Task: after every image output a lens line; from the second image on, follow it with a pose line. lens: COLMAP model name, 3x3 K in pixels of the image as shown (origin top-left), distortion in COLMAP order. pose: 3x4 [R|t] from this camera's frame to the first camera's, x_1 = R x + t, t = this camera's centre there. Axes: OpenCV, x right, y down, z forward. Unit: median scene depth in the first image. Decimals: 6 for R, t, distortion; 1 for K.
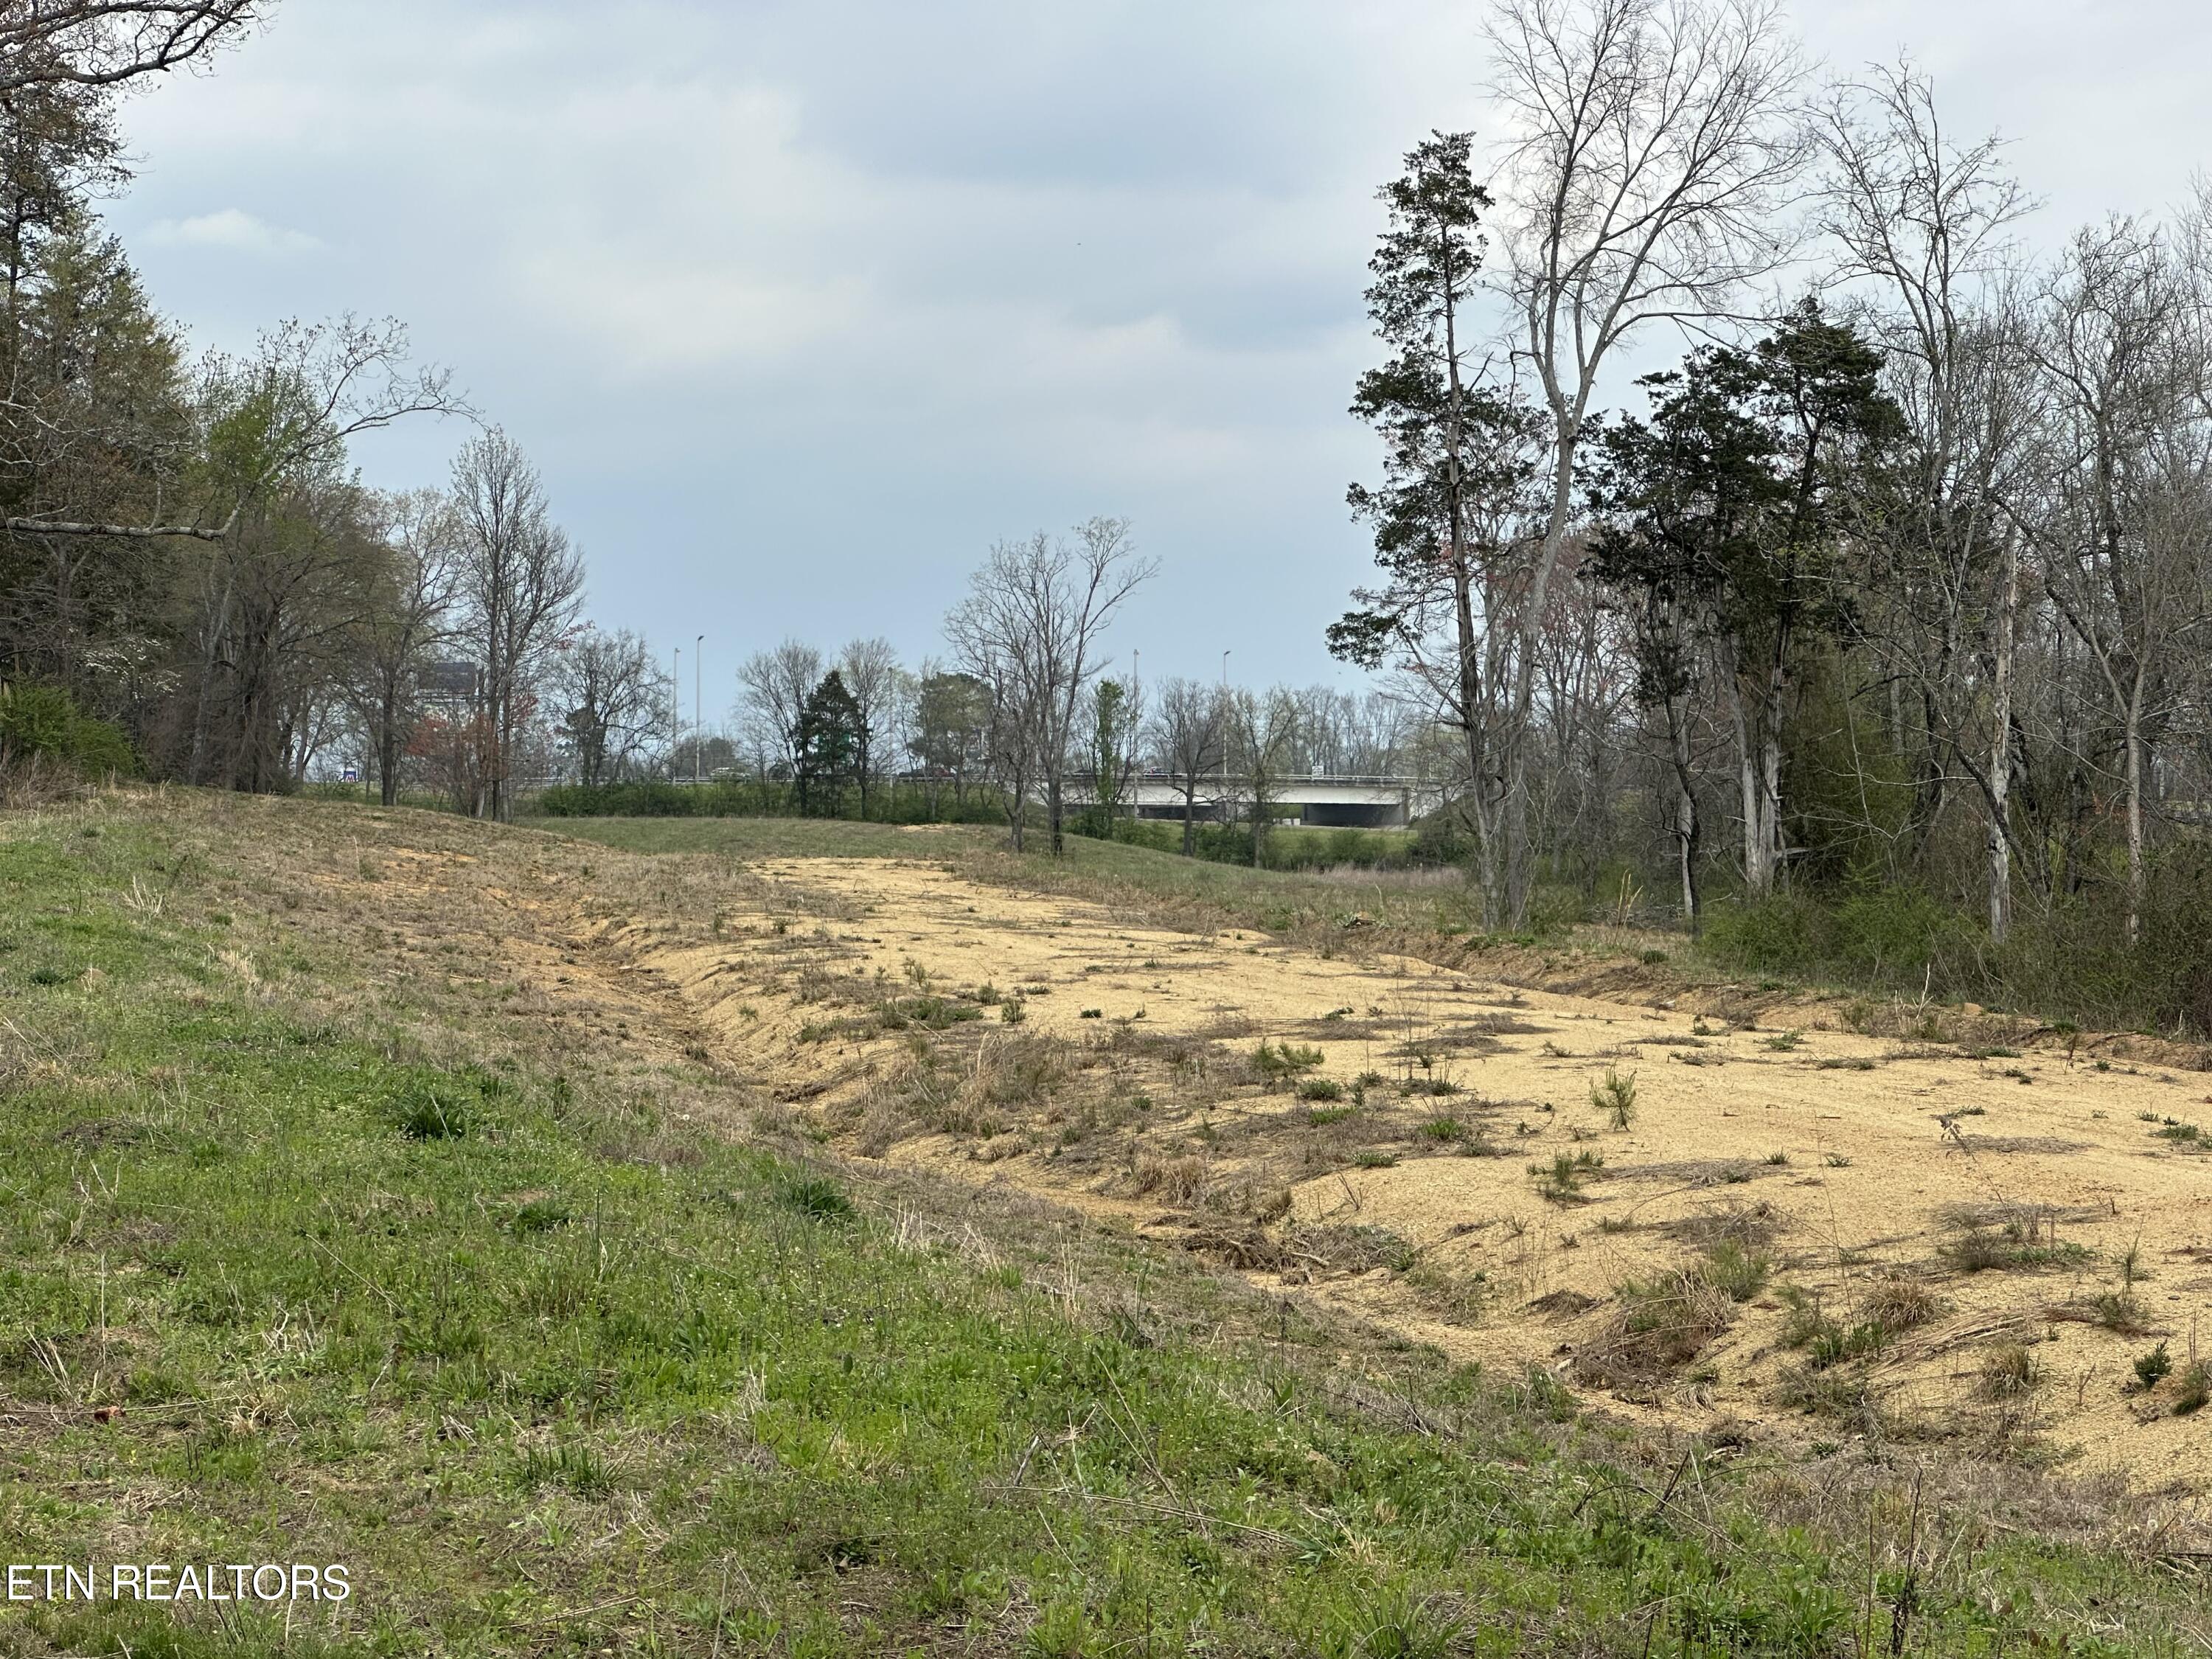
lens RADIAL K [[4826.5, 0, 1106.0], [0, 4826.5, 829.5], [0, 0, 1]] dist [-0.194932, 4.525873]
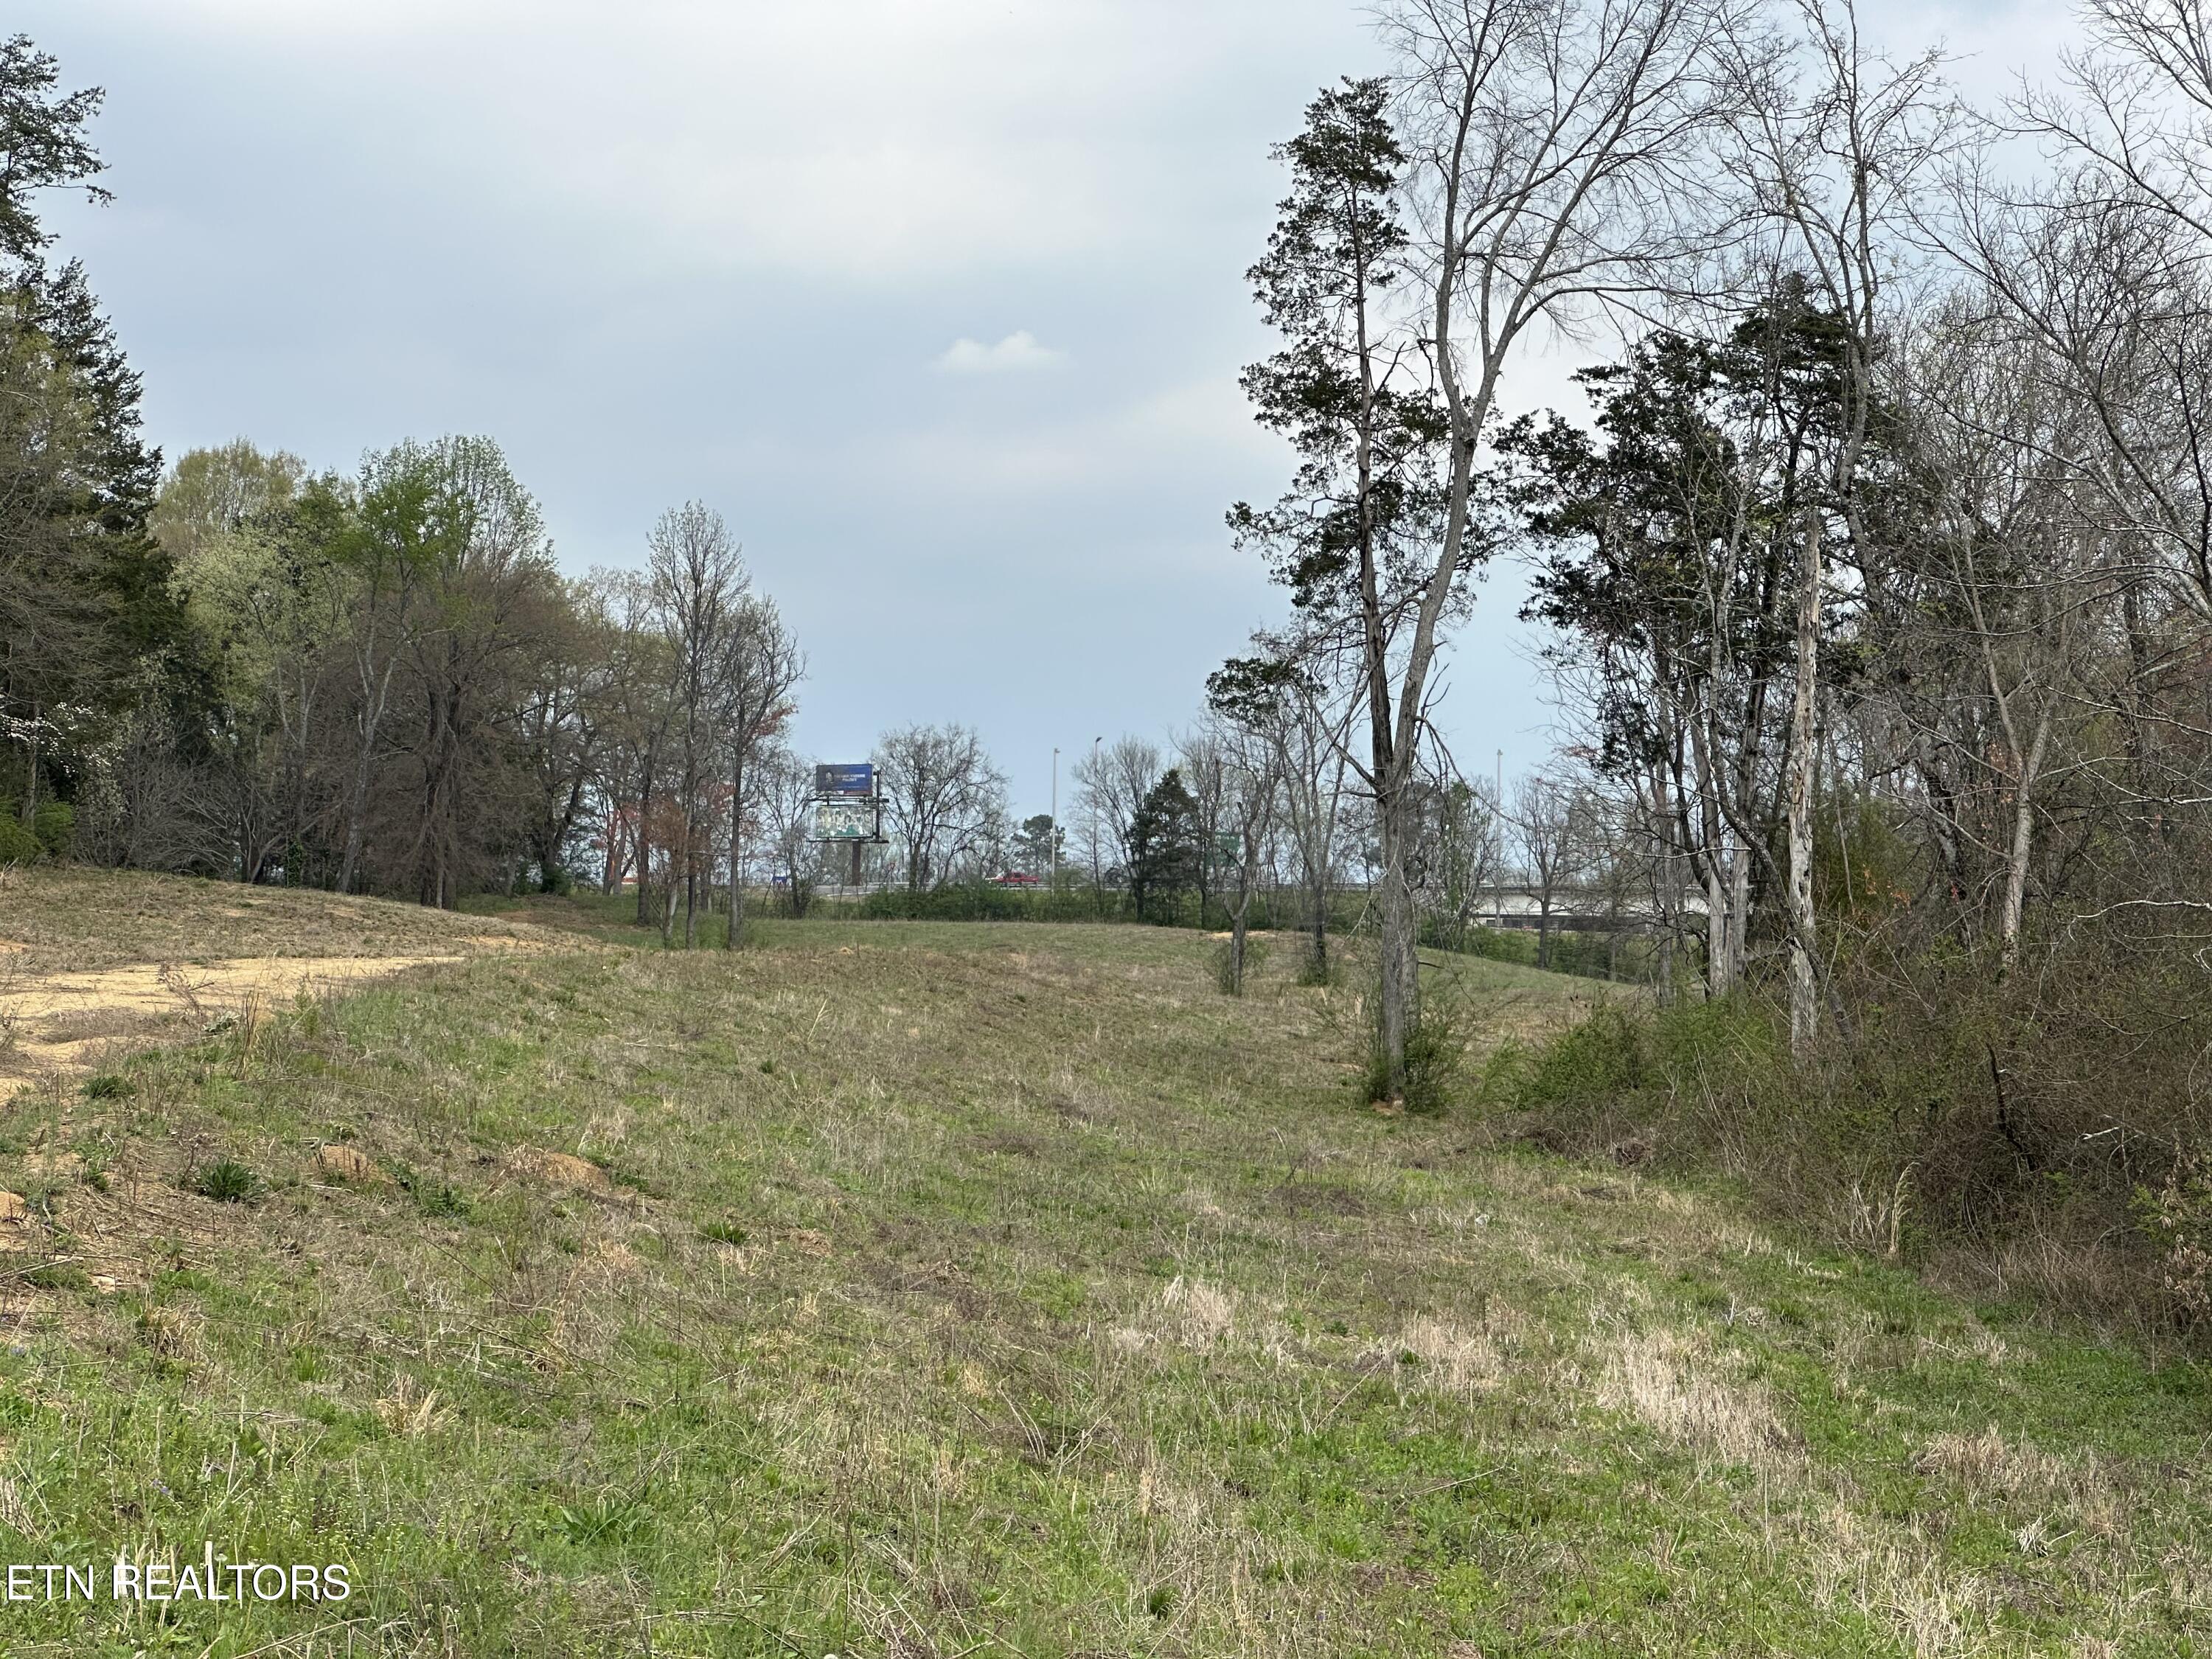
lens RADIAL K [[4826.5, 0, 1106.0], [0, 4826.5, 829.5], [0, 0, 1]] dist [-0.194932, 4.525873]
pose [[0.994099, 0.007134, -0.108237, 0.117971], [-0.009679, 0.999688, -0.023009, 0.003338], [0.108040, 0.023921, 0.993859, 0.177825]]
